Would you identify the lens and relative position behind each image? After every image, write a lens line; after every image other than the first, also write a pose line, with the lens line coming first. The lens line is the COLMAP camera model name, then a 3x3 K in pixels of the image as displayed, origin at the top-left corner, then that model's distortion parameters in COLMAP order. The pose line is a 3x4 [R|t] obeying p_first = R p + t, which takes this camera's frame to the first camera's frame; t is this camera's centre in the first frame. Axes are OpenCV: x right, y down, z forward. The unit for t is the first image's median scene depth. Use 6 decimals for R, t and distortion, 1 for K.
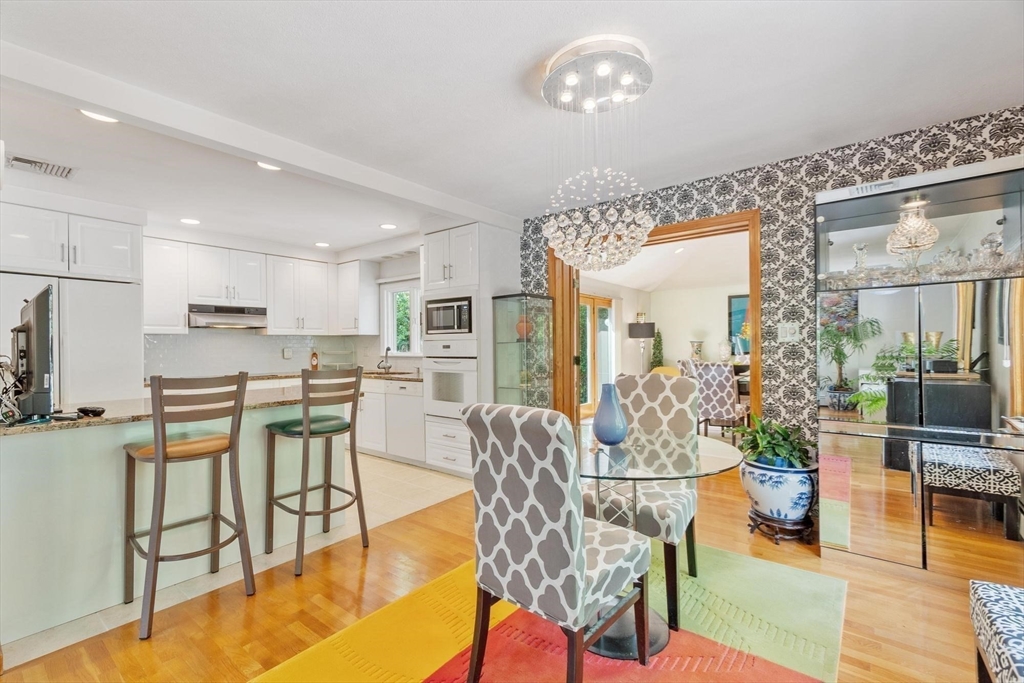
lens RADIAL K [[444.7, 0, 489.6], [0, 444.7, 343.3], [0, 0, 1]] dist [0.003880, 0.000412]
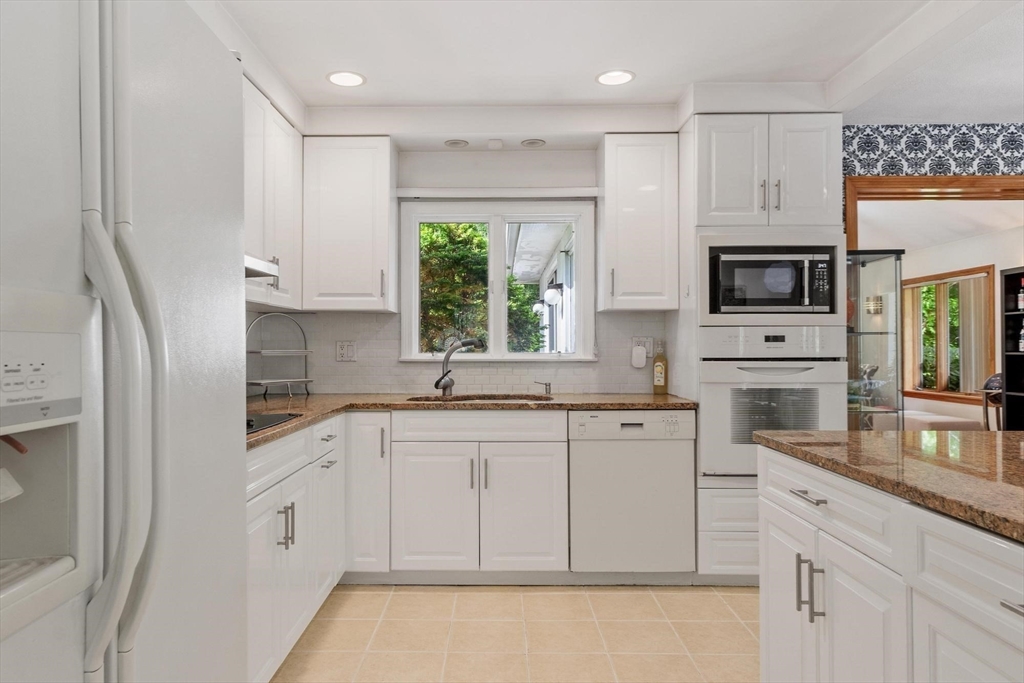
lens RADIAL K [[618.2, 0, 649.9], [0, 618.2, 339.4], [0, 0, 1]] dist [0.015938, -0.000410]
pose [[0.782099, 0.007046, 0.623114, -0.619424], [-0.006200, 0.999975, -0.003526, 0.011227], [-0.623123, -0.001106, 0.782123, 0.496121]]
